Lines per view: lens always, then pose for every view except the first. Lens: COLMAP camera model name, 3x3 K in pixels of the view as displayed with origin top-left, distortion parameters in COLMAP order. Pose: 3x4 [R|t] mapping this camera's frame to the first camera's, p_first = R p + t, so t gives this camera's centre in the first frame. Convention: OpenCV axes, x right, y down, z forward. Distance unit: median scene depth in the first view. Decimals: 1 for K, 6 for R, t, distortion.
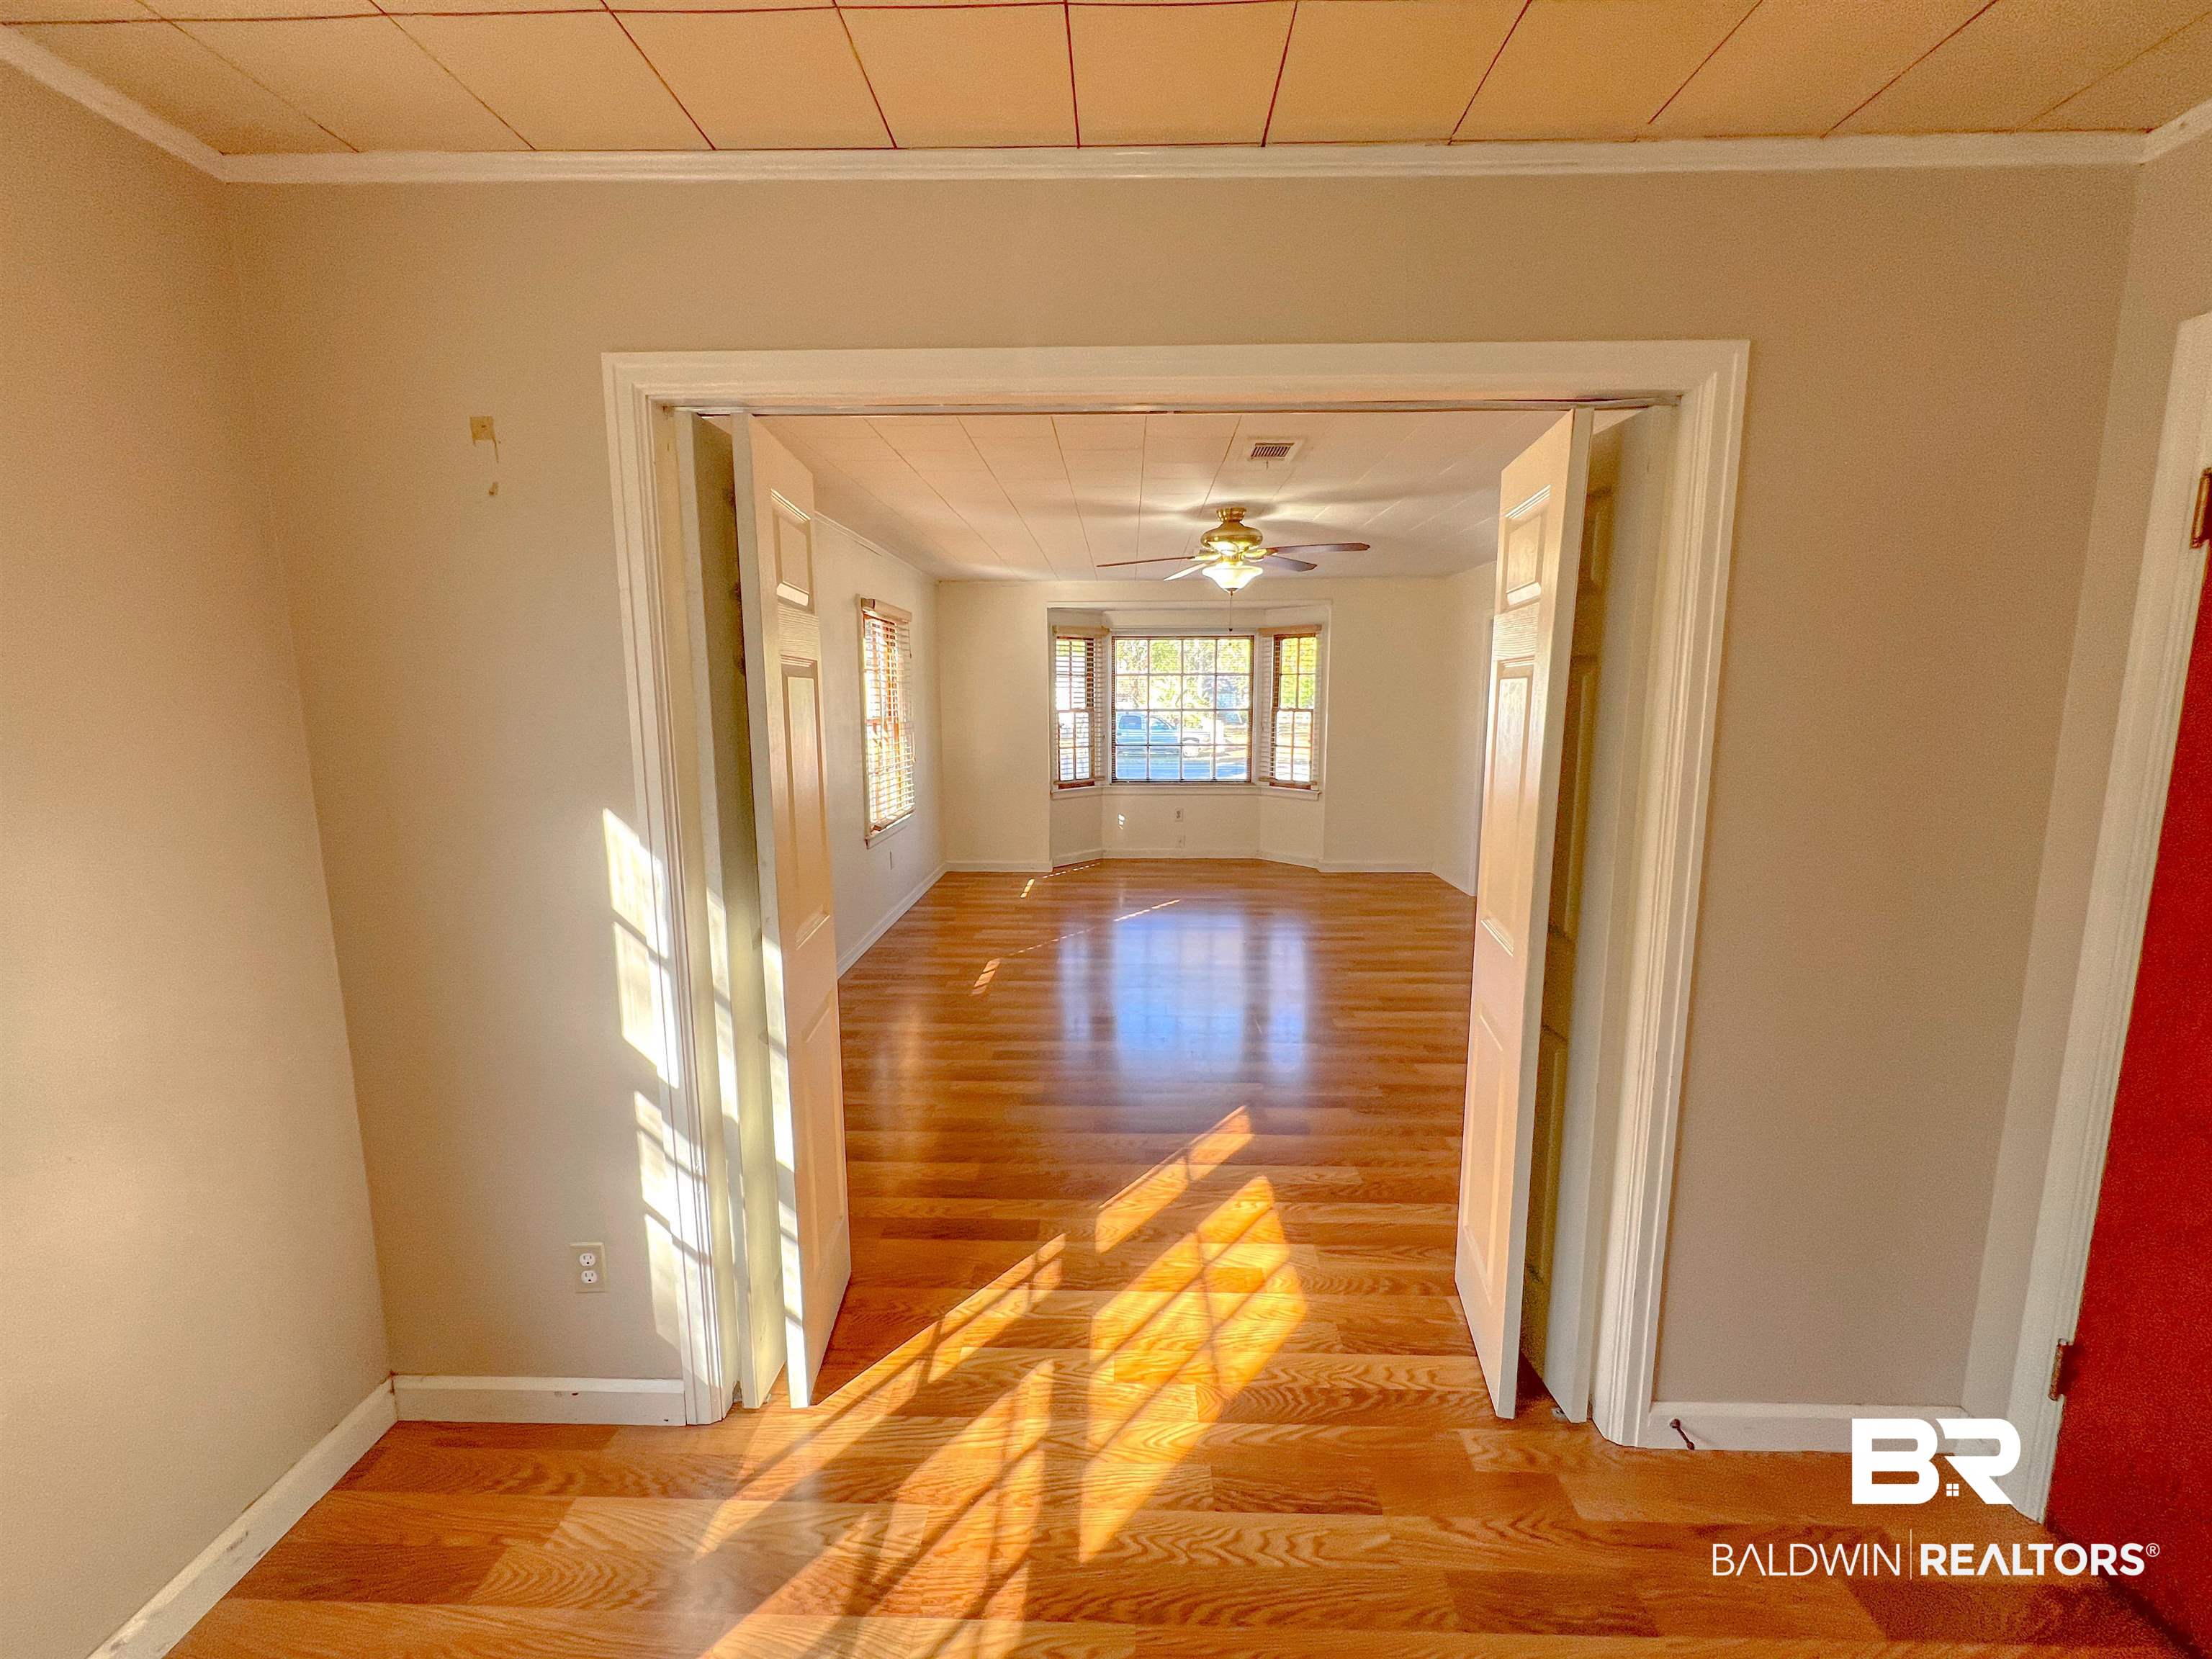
lens RADIAL K [[878.6, 0, 1117.6], [0, 878.6, 825.0], [0, 0, 1]] dist [-0.000724, -0.000138]
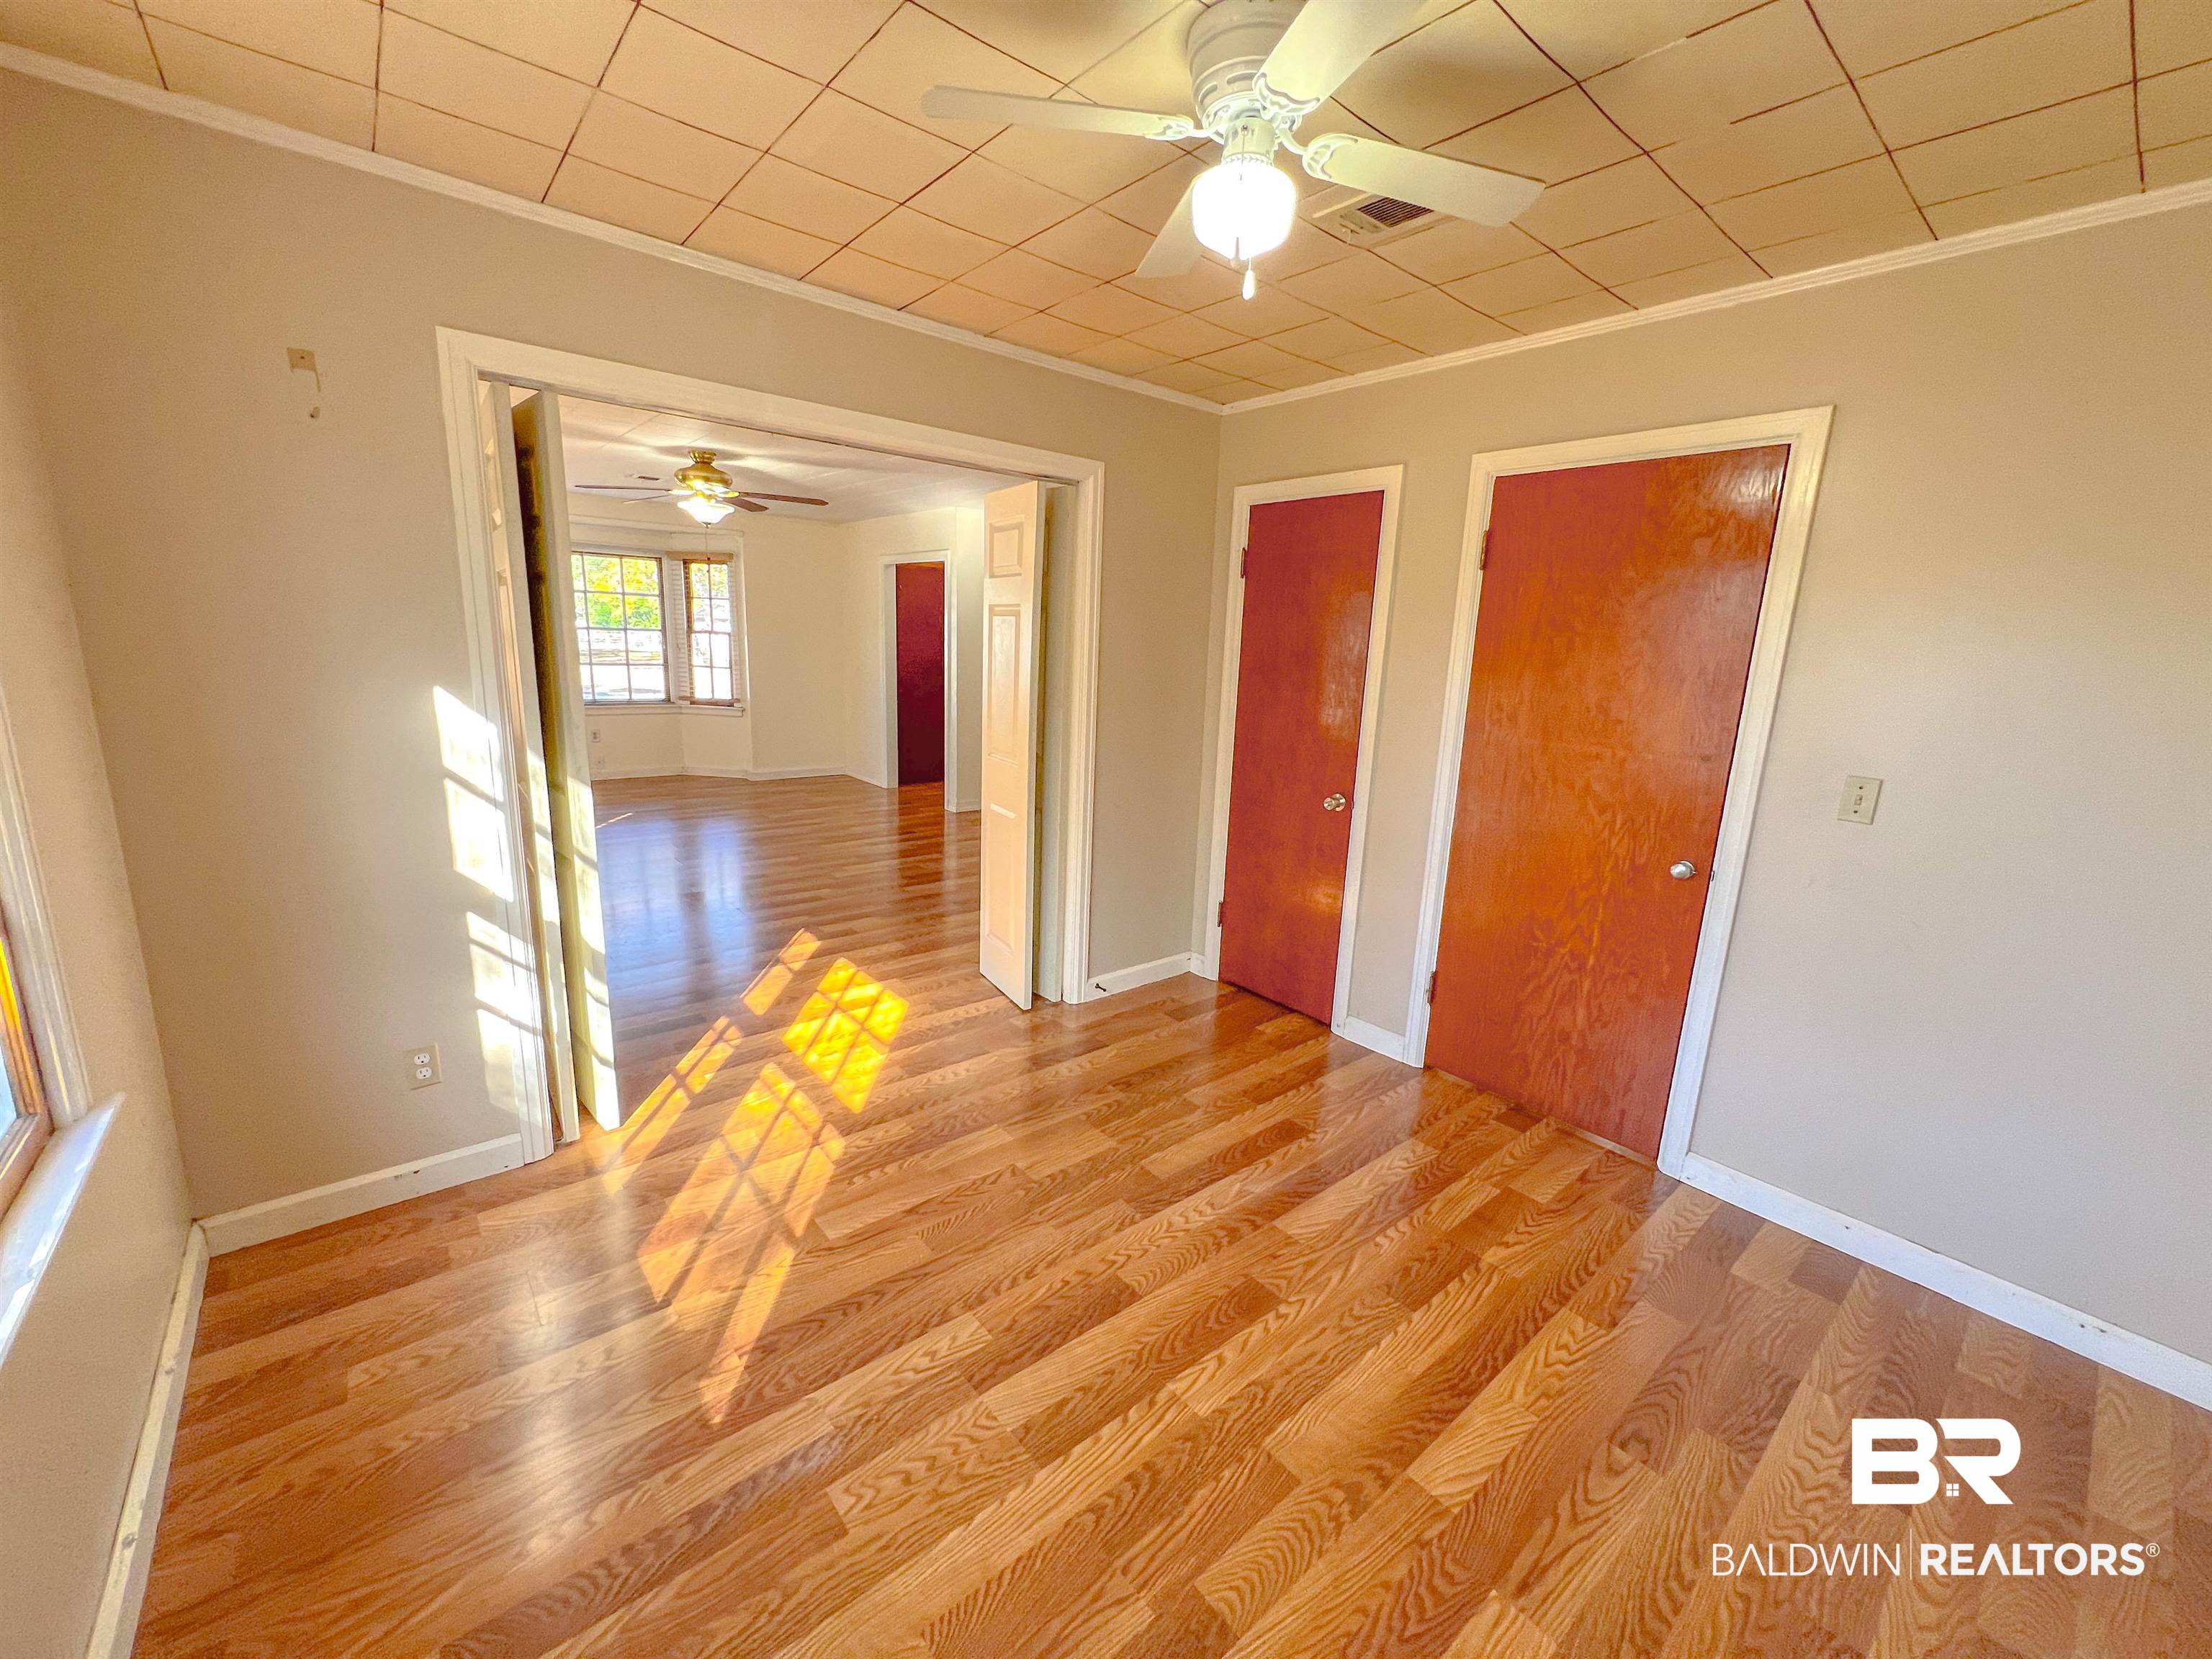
lens RADIAL K [[878.6, 0, 1108.3], [0, 878.6, 833.4], [0, 0, 1]] dist [-0.000724, -0.000138]
pose [[0.748083, -0.112575, 0.653986, -0.573436], [0.055798, 0.992687, 0.107051, 0.089300], [-0.661255, -0.043592, 0.748894, -0.482564]]
